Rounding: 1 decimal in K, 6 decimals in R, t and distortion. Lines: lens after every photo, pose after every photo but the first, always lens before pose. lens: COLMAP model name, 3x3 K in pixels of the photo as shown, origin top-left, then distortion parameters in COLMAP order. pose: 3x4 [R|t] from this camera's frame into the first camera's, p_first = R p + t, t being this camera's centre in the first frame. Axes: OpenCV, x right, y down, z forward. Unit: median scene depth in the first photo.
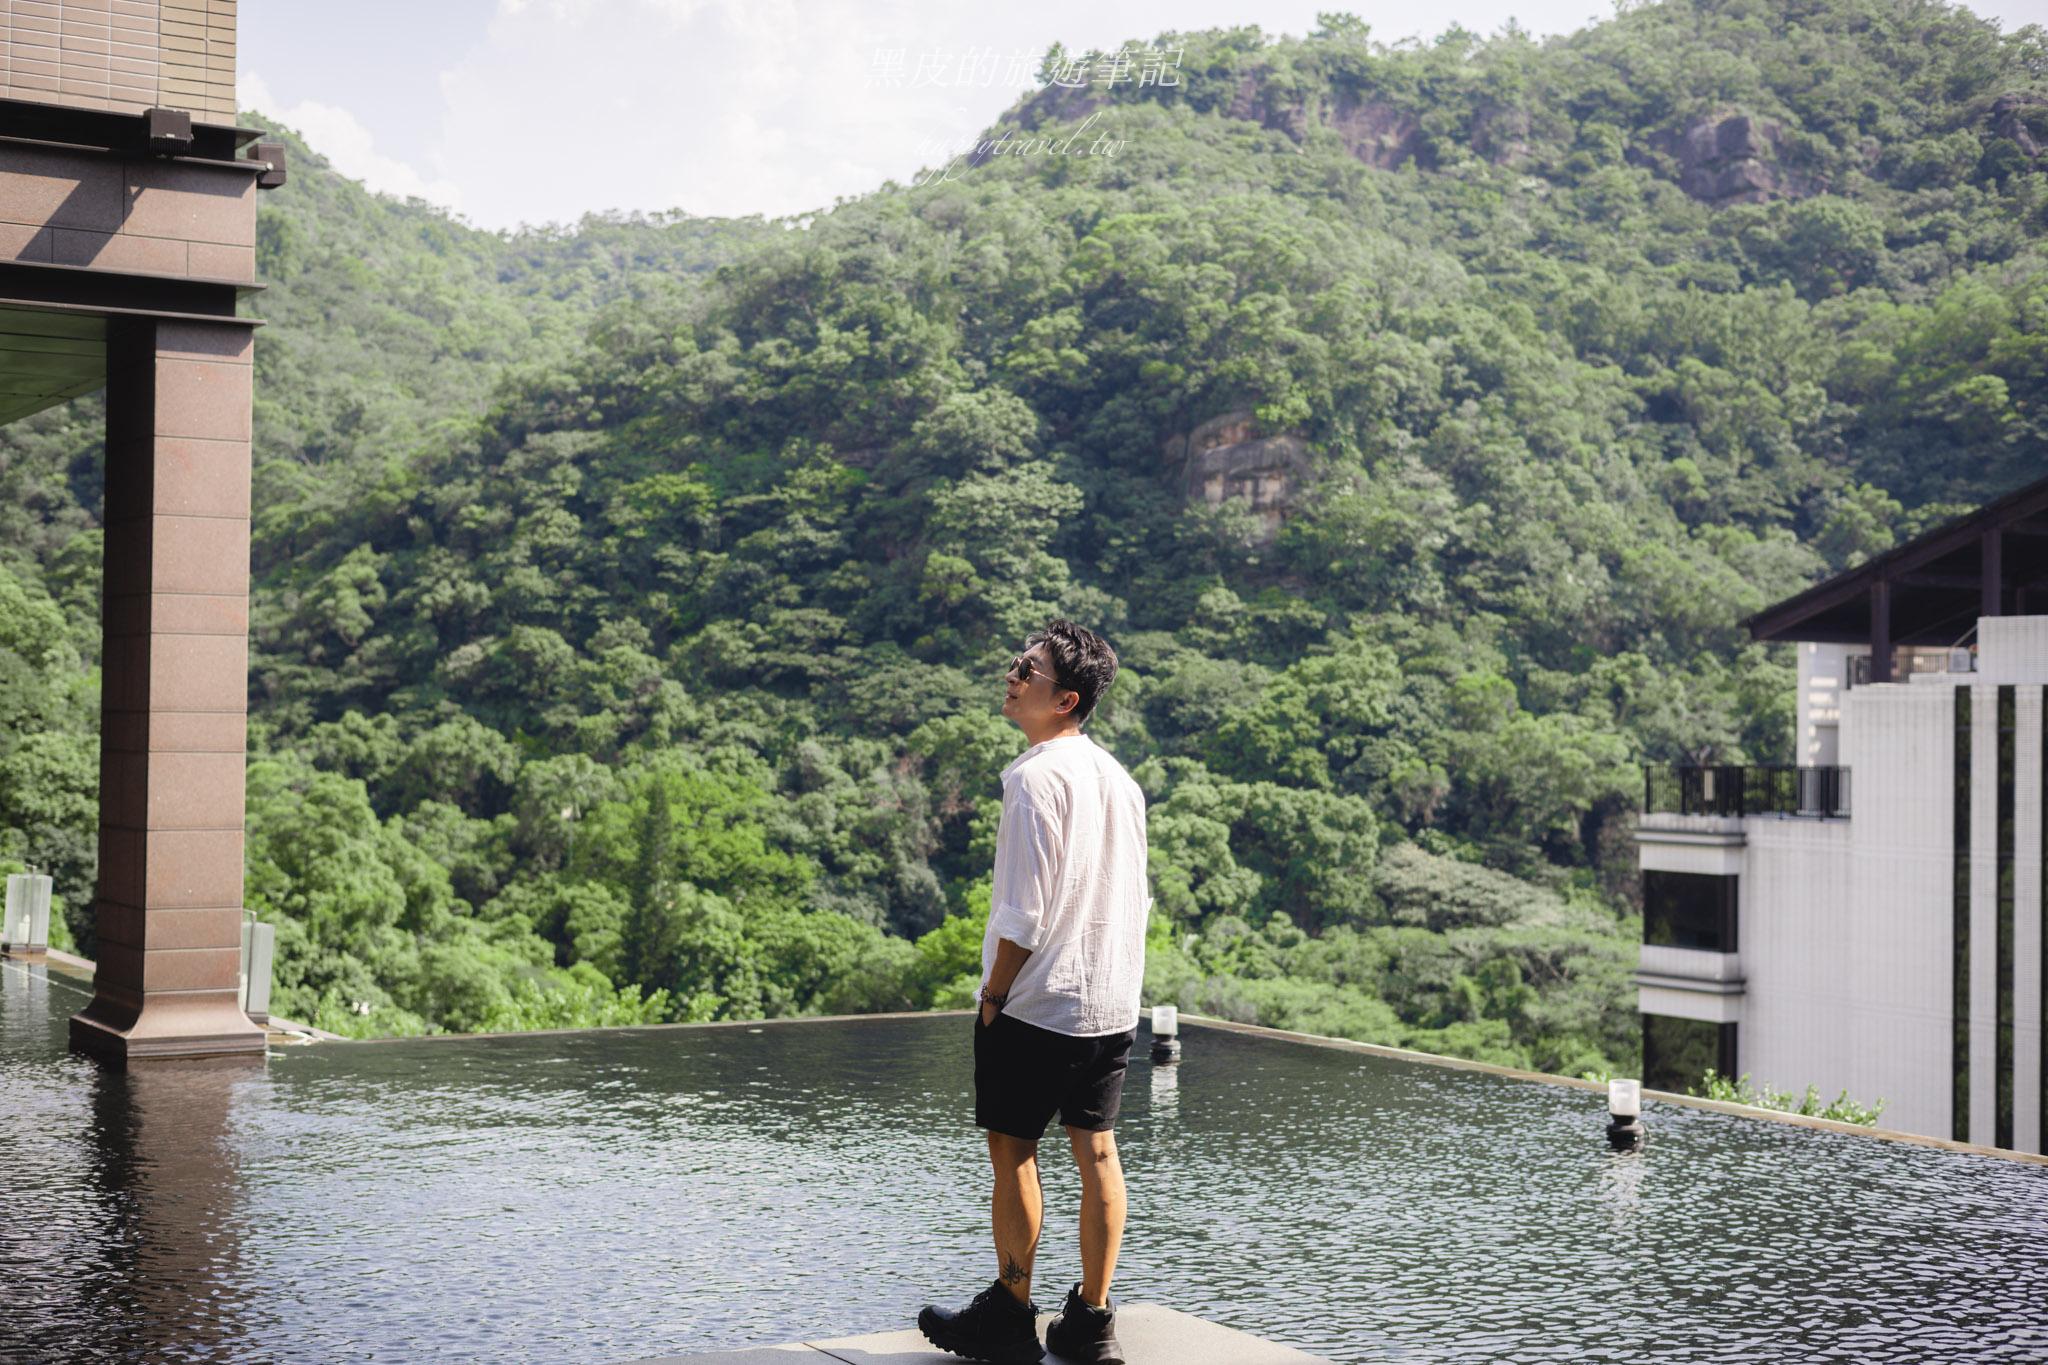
lens RADIAL K [[2935.4, 0, 1021.7], [0, 2935.4, 686.1], [0, 0, 1]] dist [-0.053218, 0.000000]
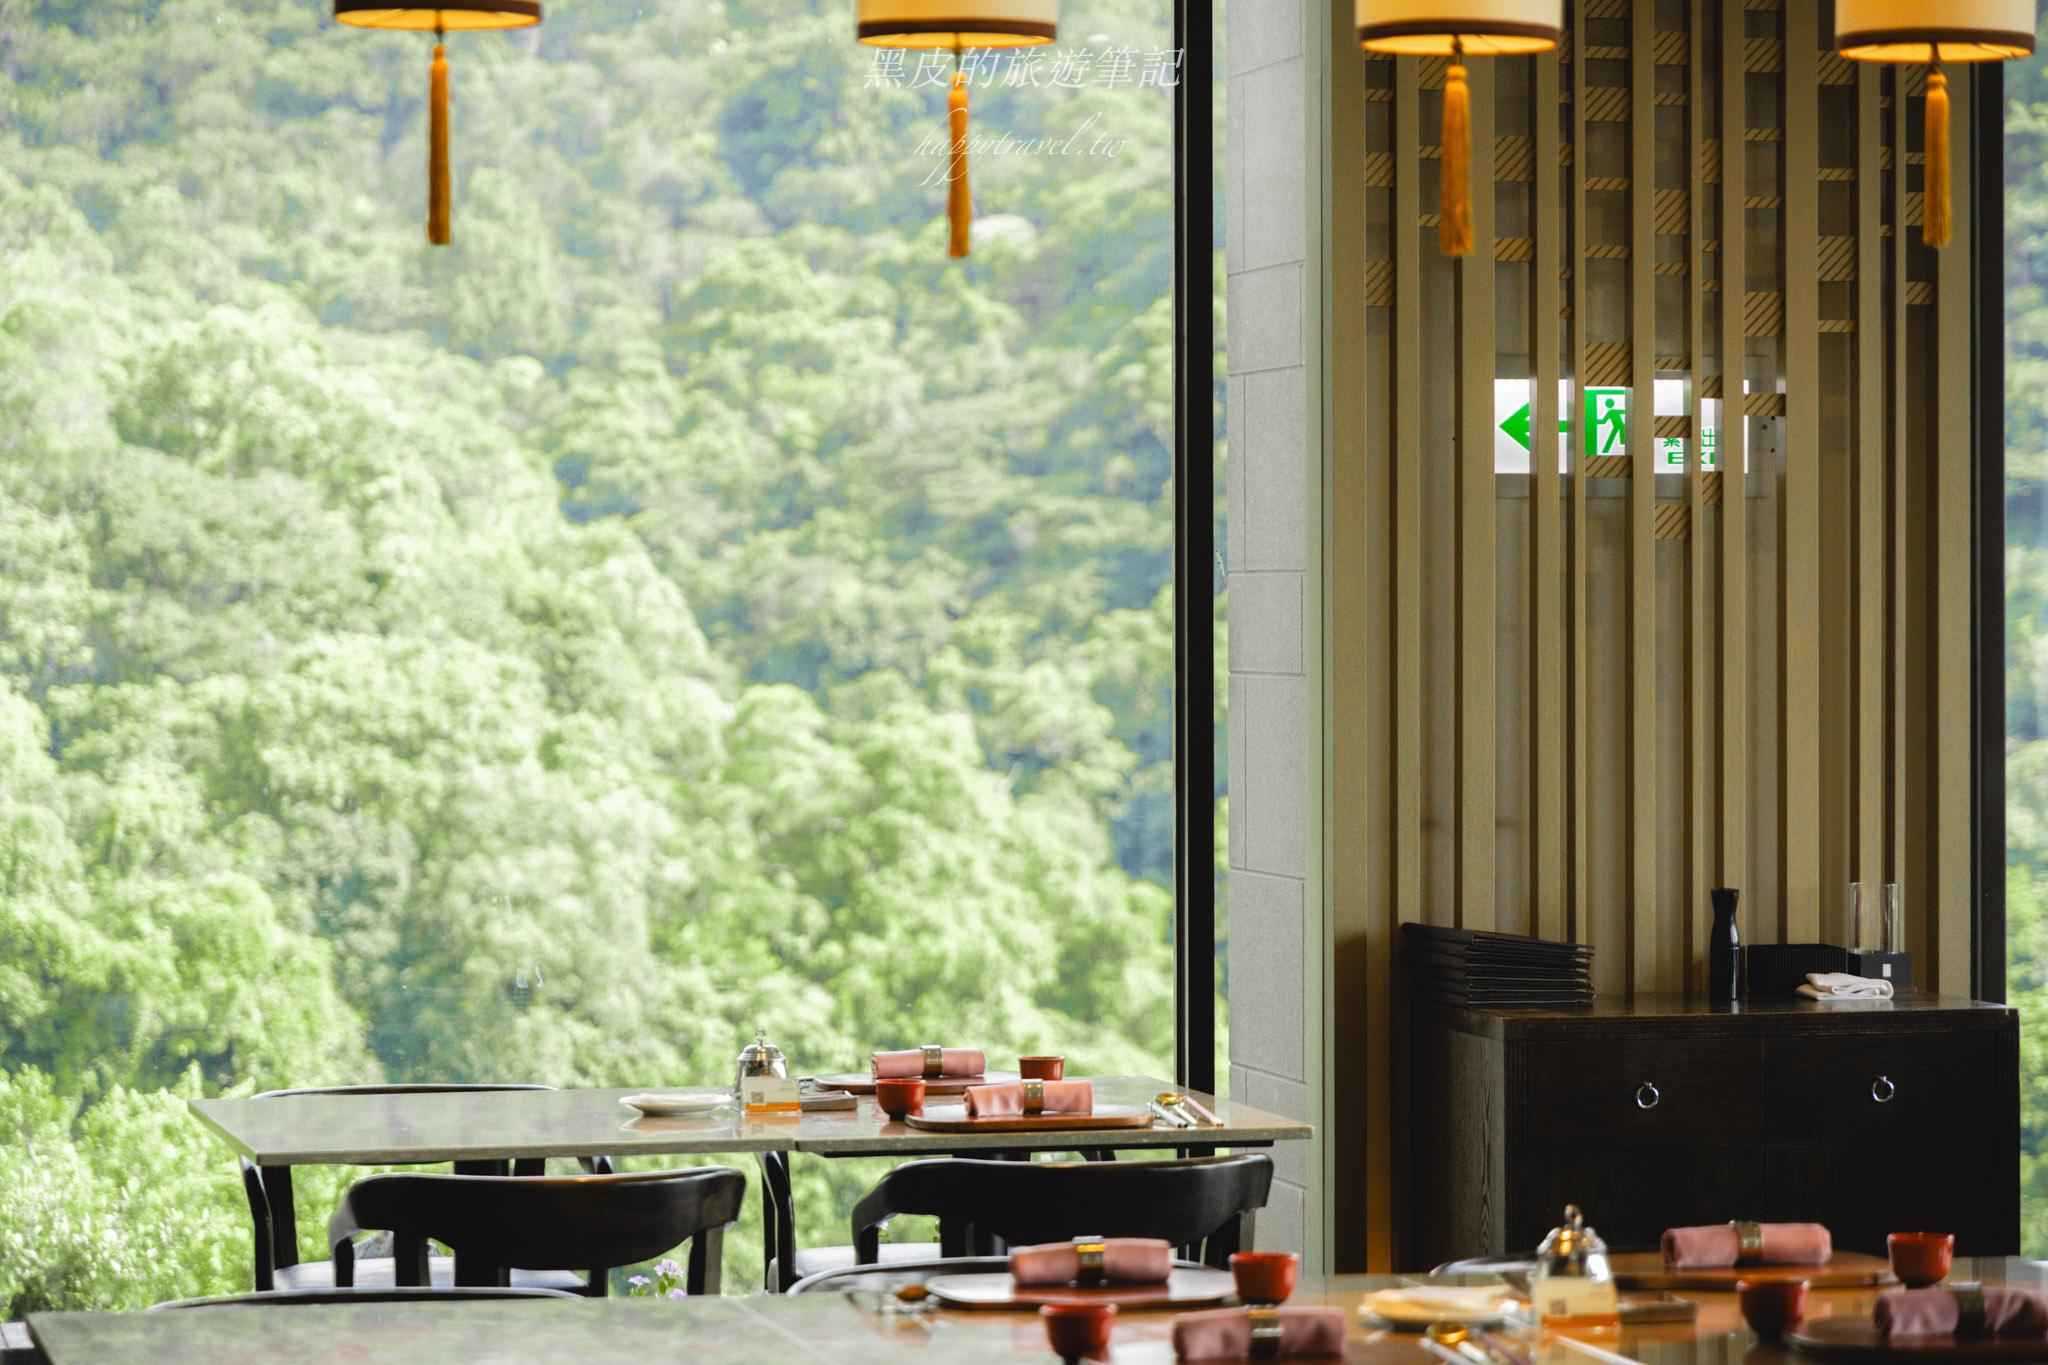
lens RADIAL K [[6231.8, 0, 1027.0], [0, 6231.8, 674.0], [0, 0, 1]] dist [0.084851, 0.000000]
pose [[0.943265, -0.010495, -0.331876, 0.104225], [0.018136, 0.999637, 0.019936, 0.001740], [0.331546, -0.024824, 0.943112, -0.020374]]
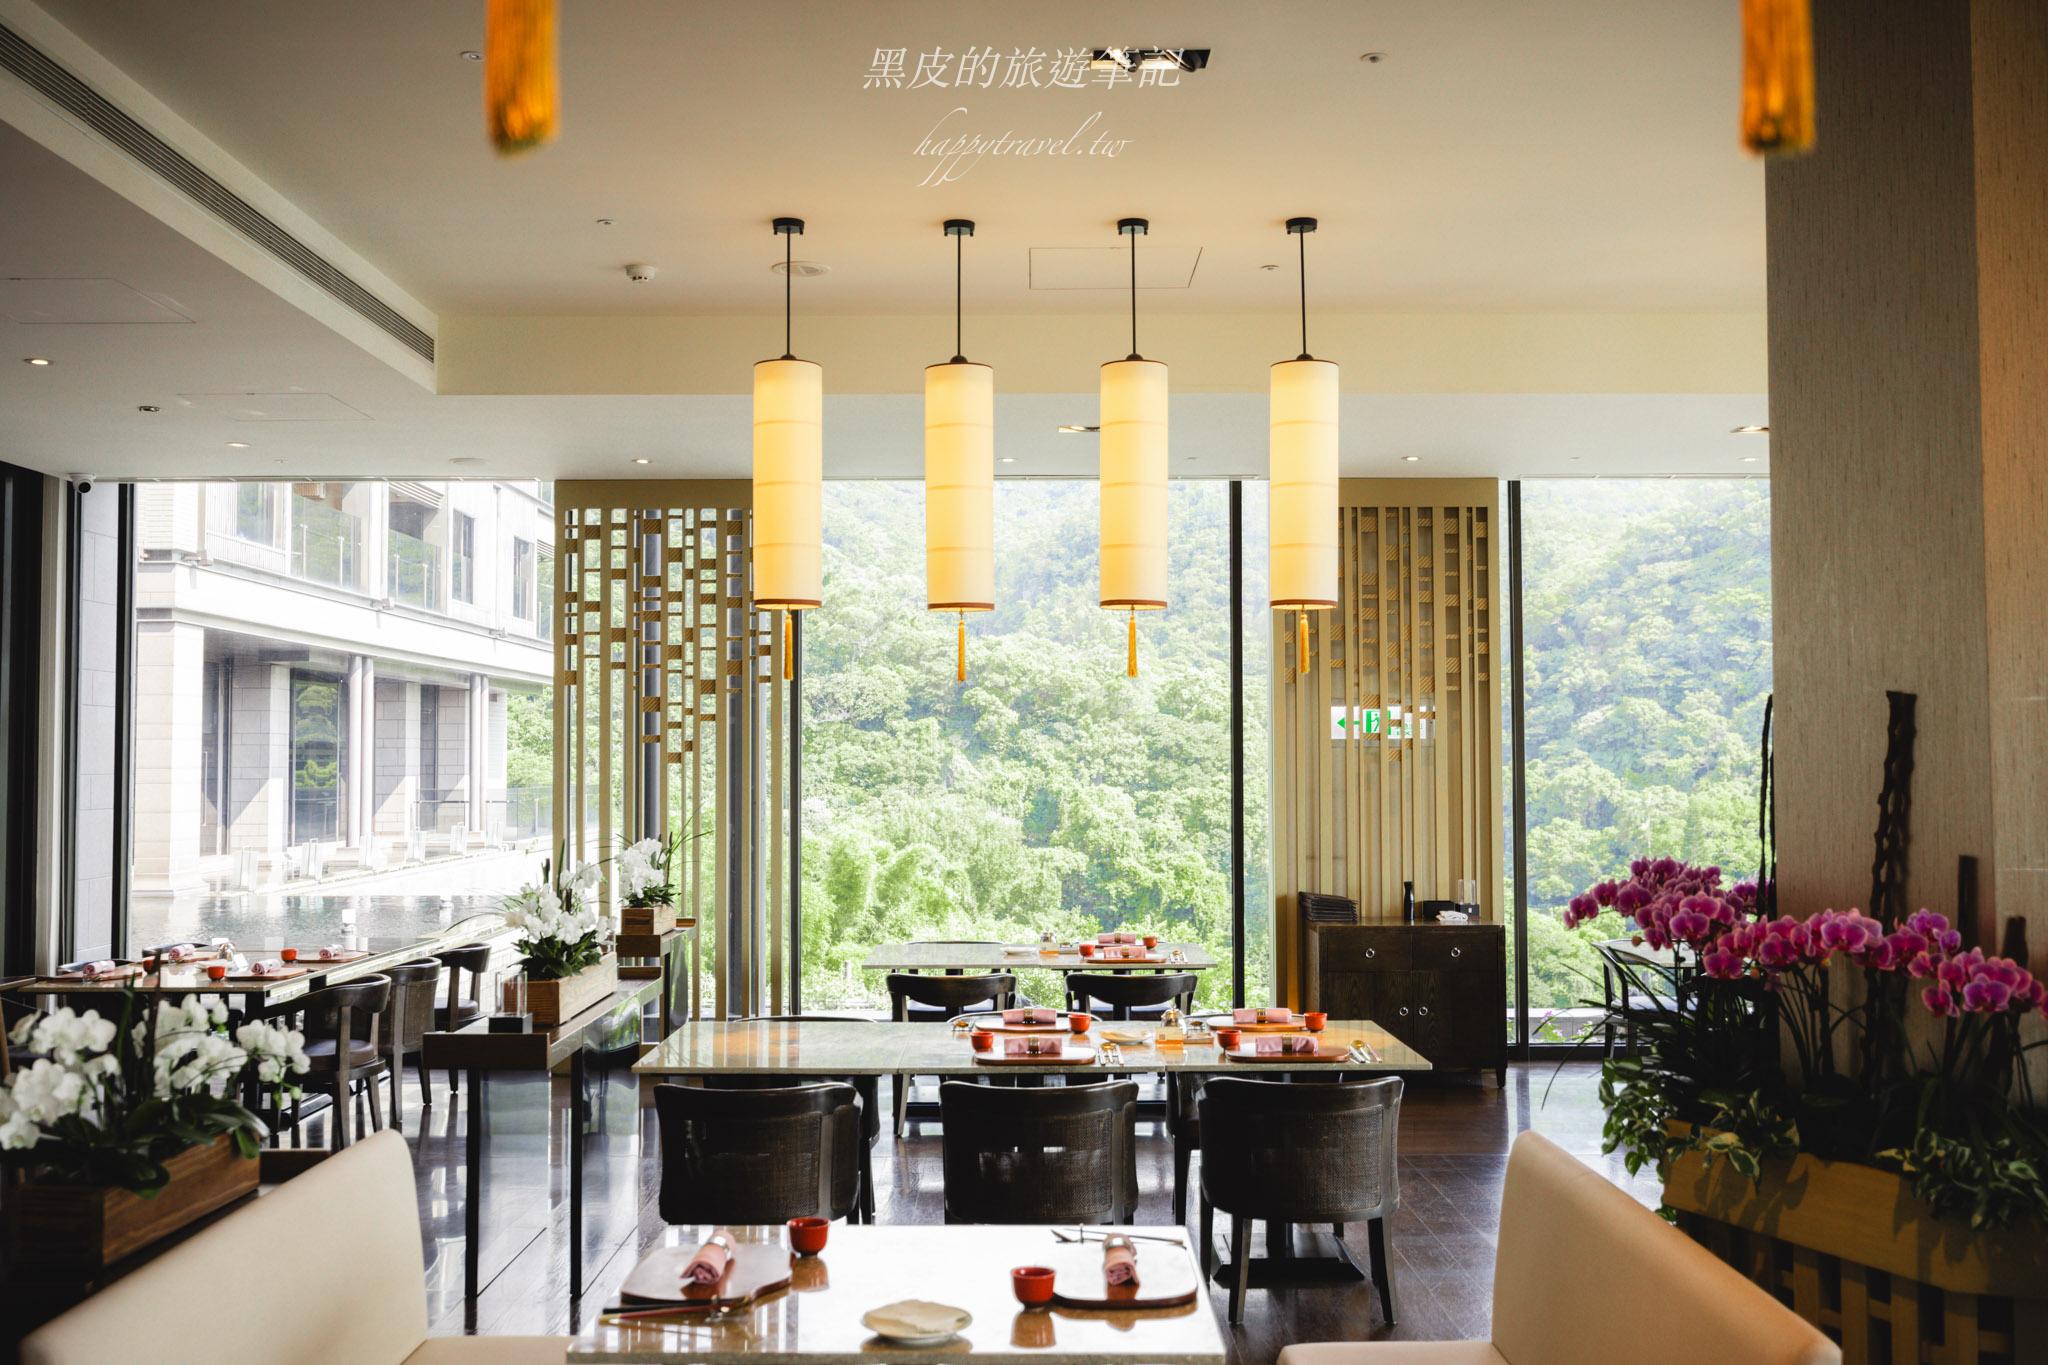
lens RADIAL K [[2025.8, 0, 1022.9], [0, 2025.8, 688.9], [0, 0, 1]] dist [0.021607, 0.000000]
pose [[0.844197, -0.032886, -0.535023, 0.114502], [0.019072, 0.999327, -0.031333, 0.001155], [0.535693, 0.016248, 0.844256, -0.013954]]
